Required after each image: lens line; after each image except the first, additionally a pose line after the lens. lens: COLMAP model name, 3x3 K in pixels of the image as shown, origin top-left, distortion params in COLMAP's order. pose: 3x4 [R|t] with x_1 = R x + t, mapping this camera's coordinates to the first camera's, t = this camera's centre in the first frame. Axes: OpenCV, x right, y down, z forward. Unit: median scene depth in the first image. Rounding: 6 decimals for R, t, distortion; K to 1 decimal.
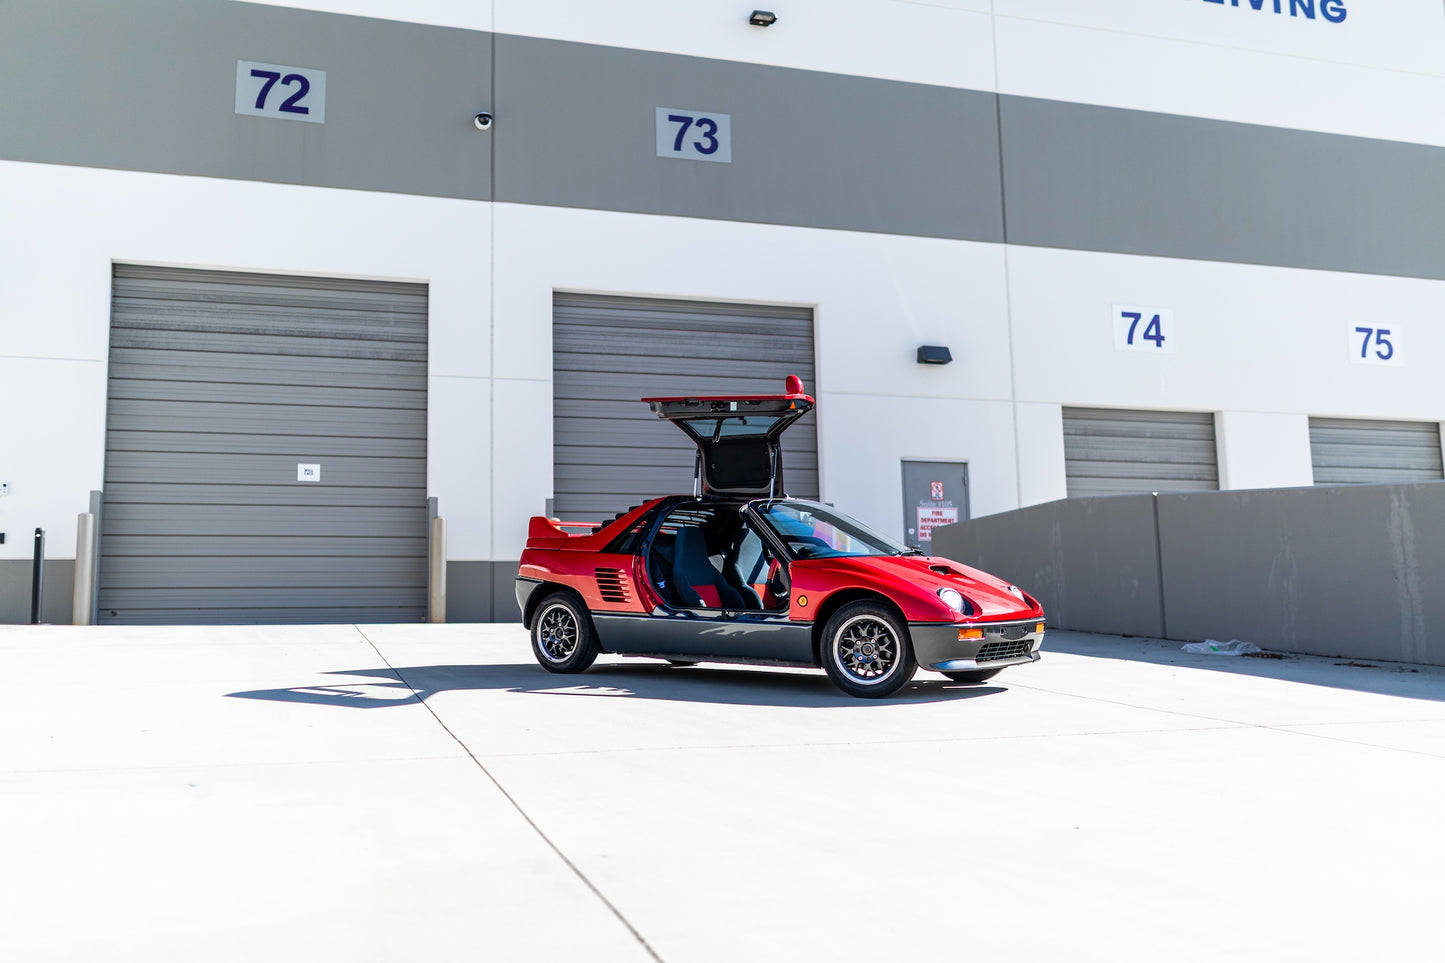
lens RADIAL K [[1441.3, 0, 710.2], [0, 1441.3, 450.0], [0, 0, 1]] dist [0.001083, 0.001189]
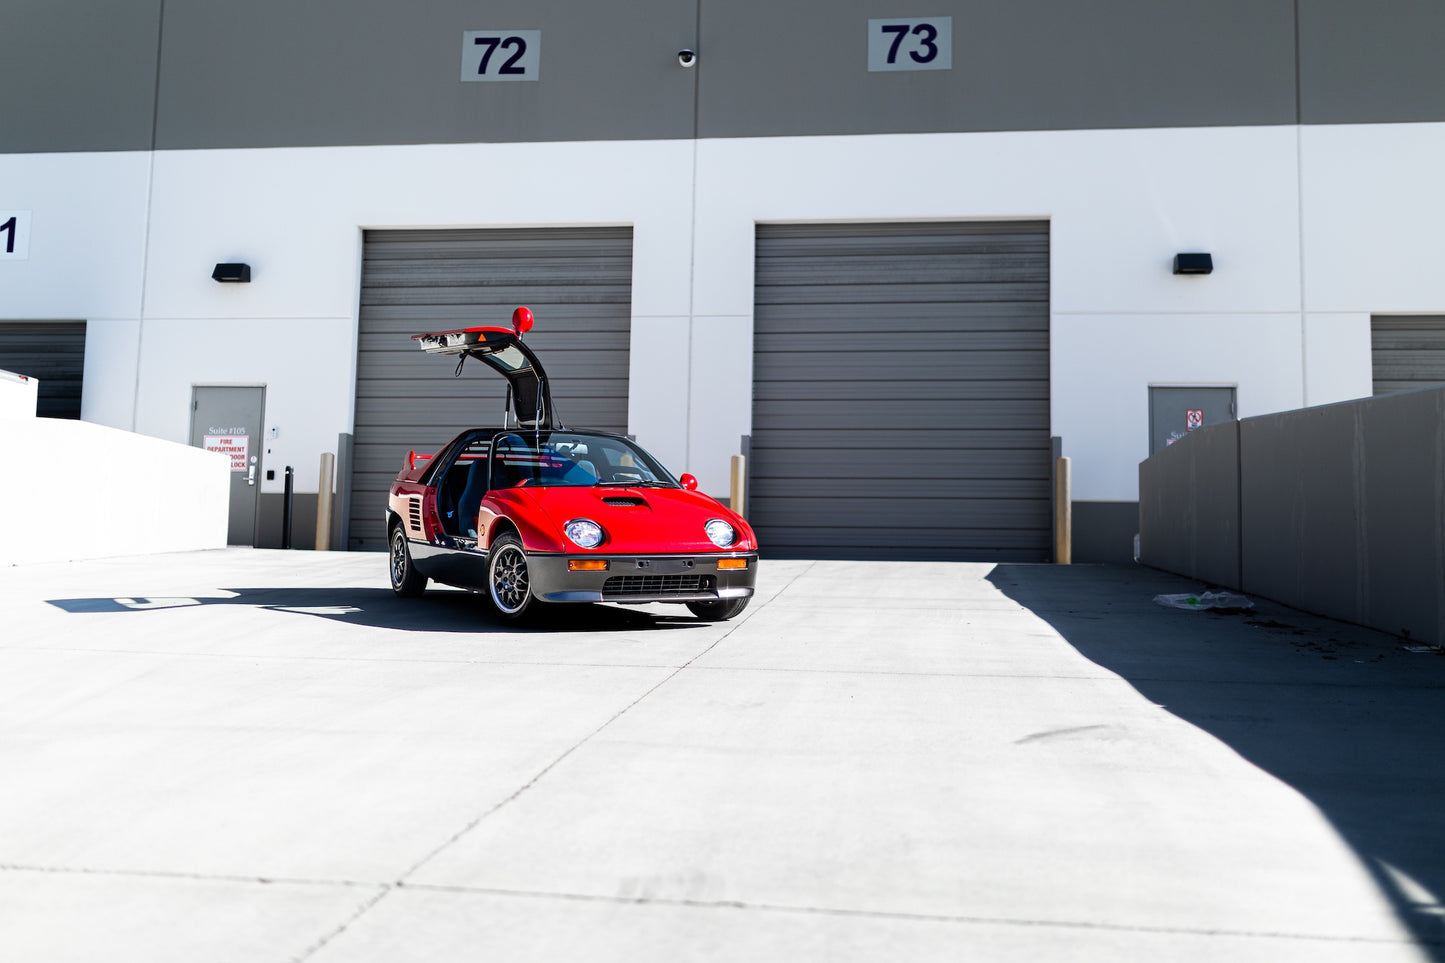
lens RADIAL K [[1441.3, 0, 710.2], [0, 1441.3, 450.0], [0, 0, 1]] dist [0.001083, 0.001189]
pose [[0.898126, -0.008814, -0.439650, 0.297444], [0.026359, 0.999080, 0.033817, 0.009752], [0.438948, -0.041961, 0.897532, 0.099608]]
